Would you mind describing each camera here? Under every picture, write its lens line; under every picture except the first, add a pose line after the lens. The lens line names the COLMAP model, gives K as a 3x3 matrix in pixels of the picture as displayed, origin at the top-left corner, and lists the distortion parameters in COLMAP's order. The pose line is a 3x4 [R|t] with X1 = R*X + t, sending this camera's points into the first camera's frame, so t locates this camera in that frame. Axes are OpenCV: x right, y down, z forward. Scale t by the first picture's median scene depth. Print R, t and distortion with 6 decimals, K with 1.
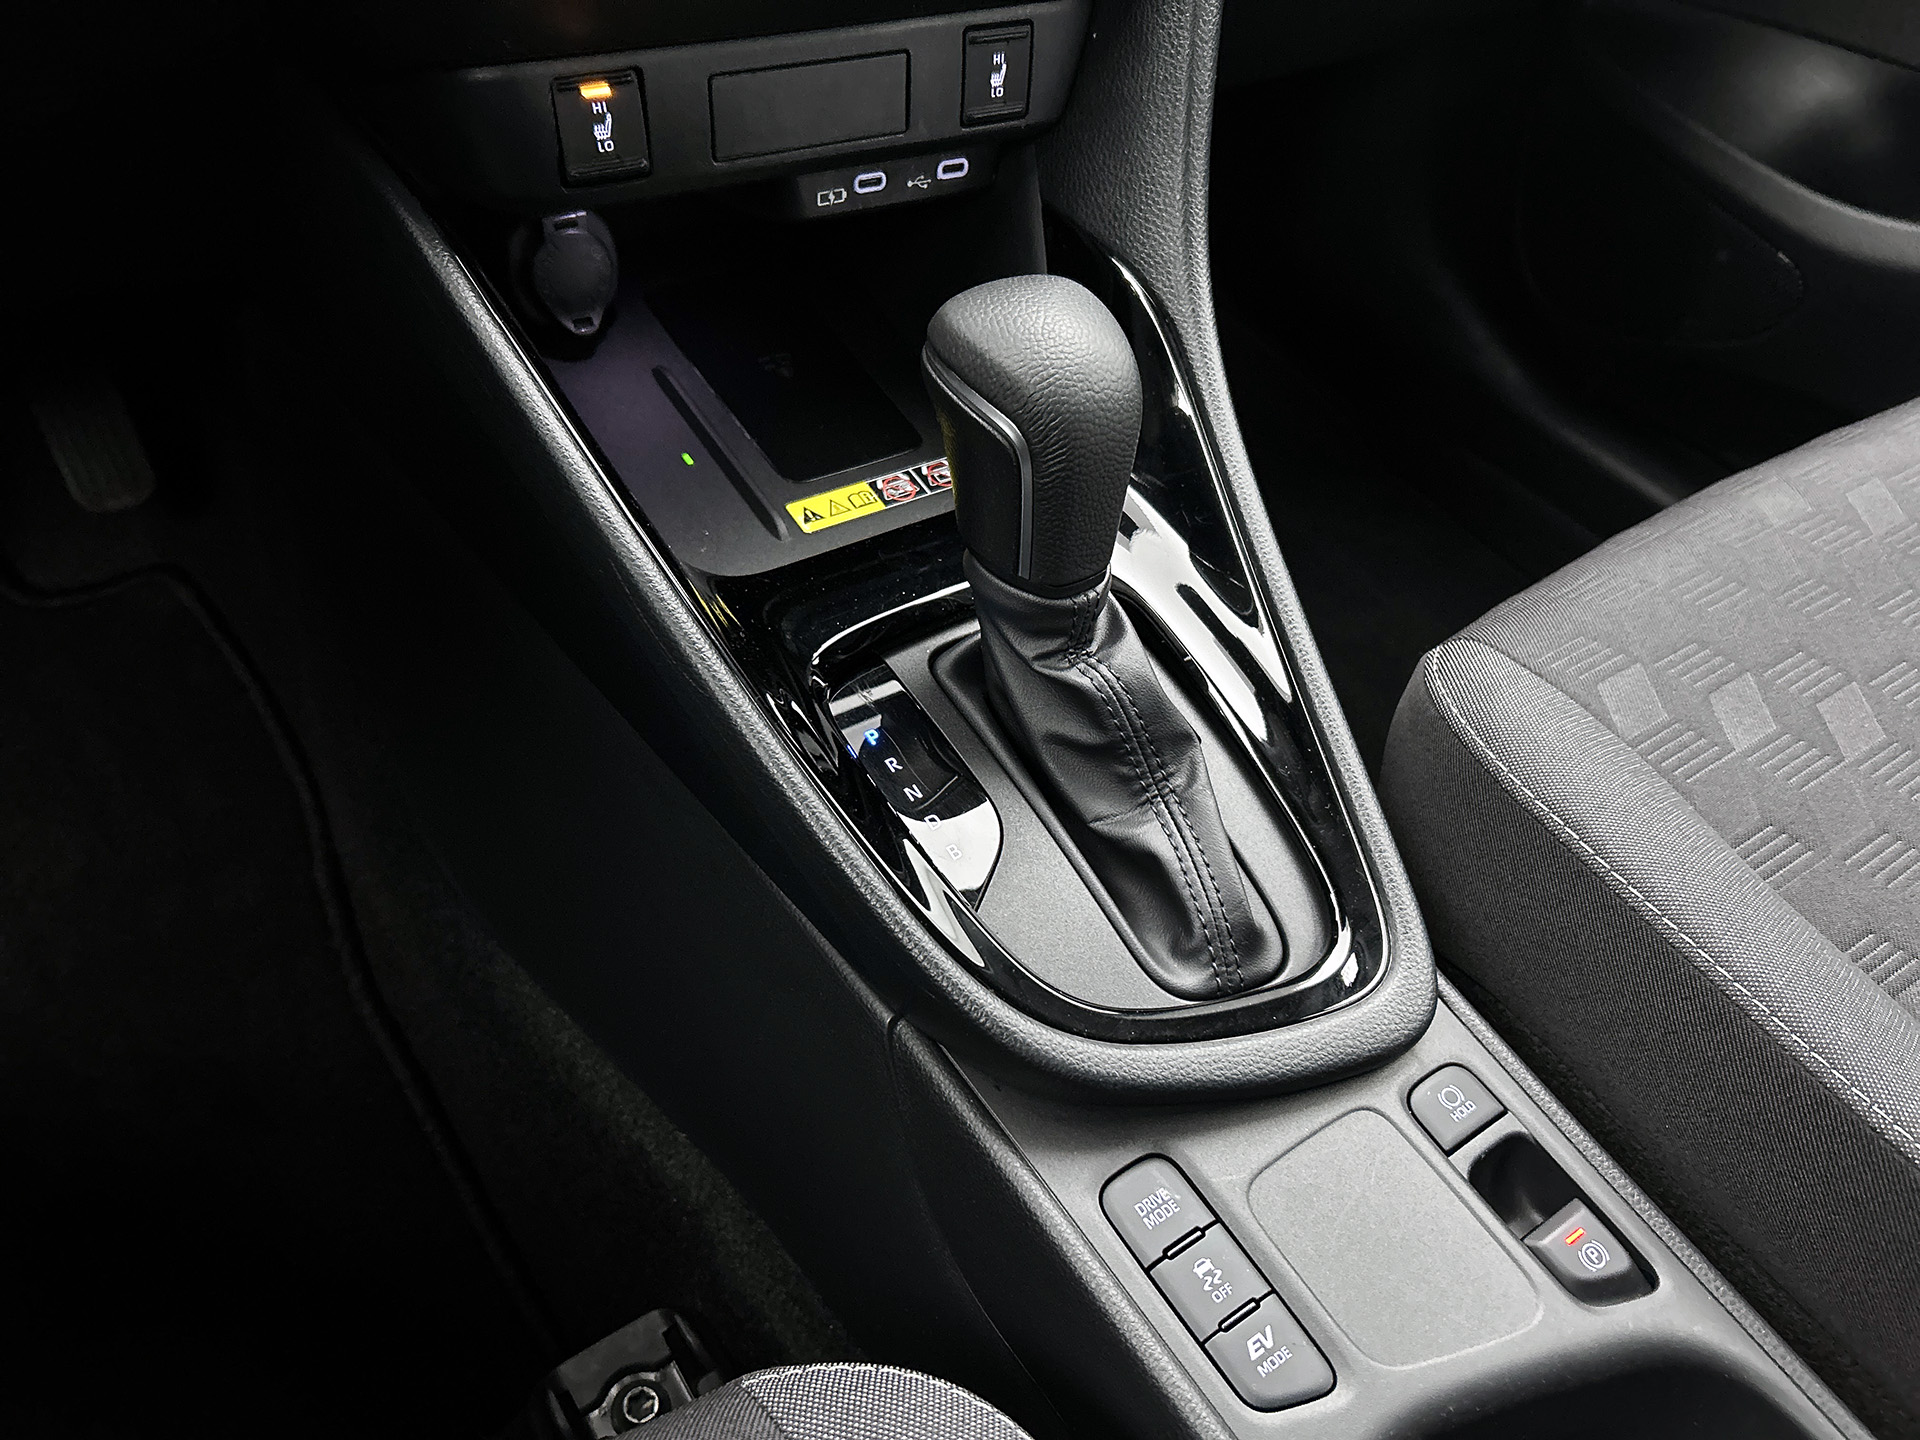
lens RADIAL K [[1471.2, 0, 976.4], [0, 1471.2, 762.6], [0, 0, 1]] dist [0.050916, -0.061171]
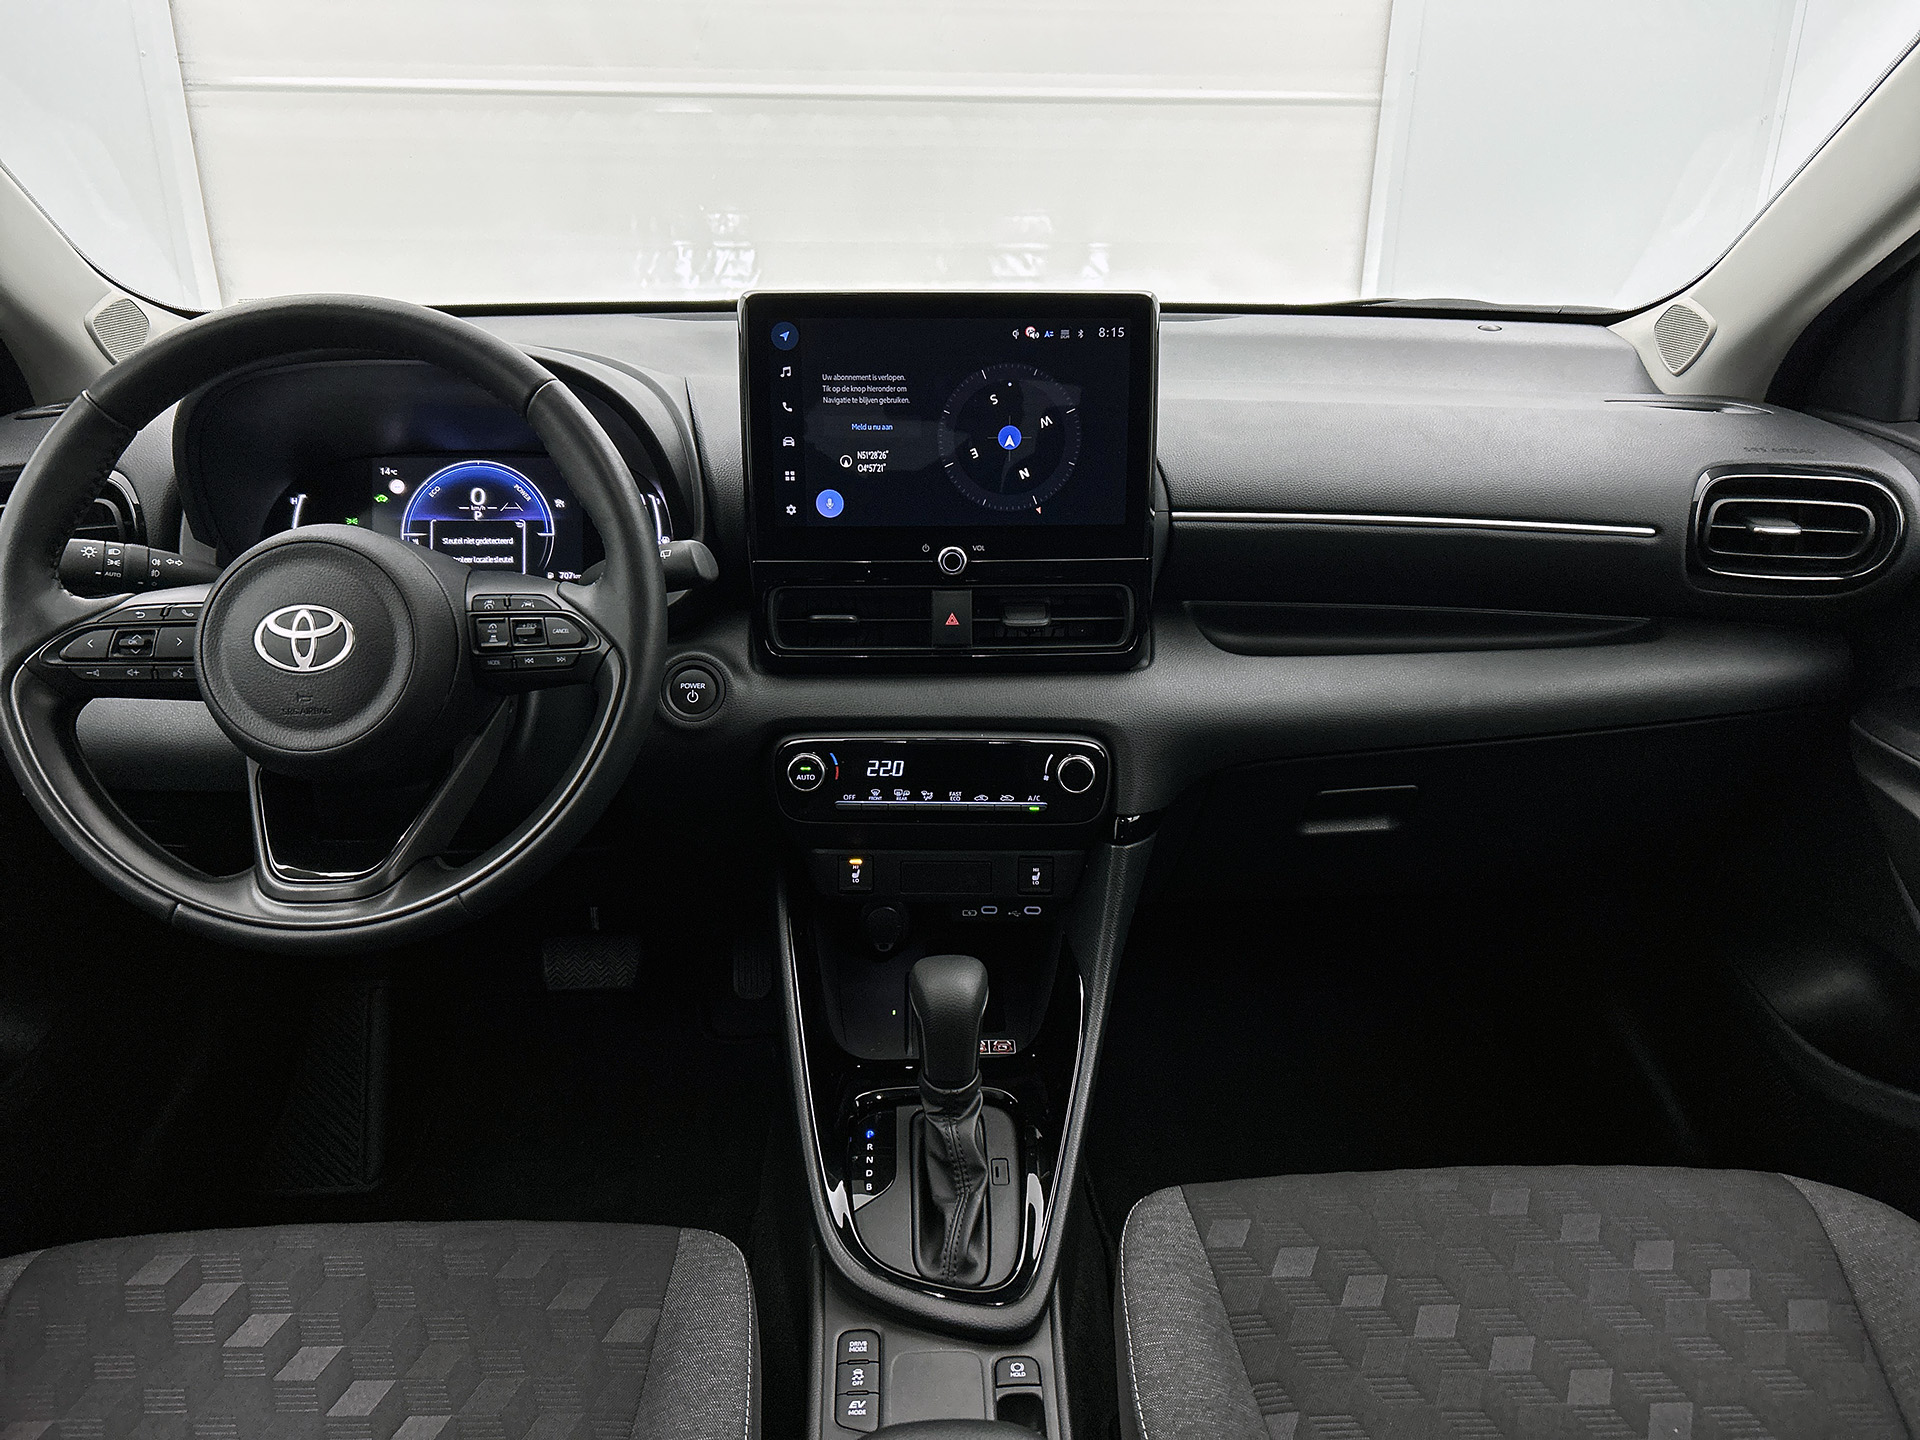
lens RADIAL K [[1471.2, 0, 983.2], [0, 1471.2, 731.0], [0, 0, 1]] dist [0.050916, -0.061171]
pose [[0.838148, 0.102684, -0.535690, 1.123314], [-0.328177, 0.879399, -0.344902, 0.149712], [0.435669, 0.464880, 0.770765, -0.885584]]
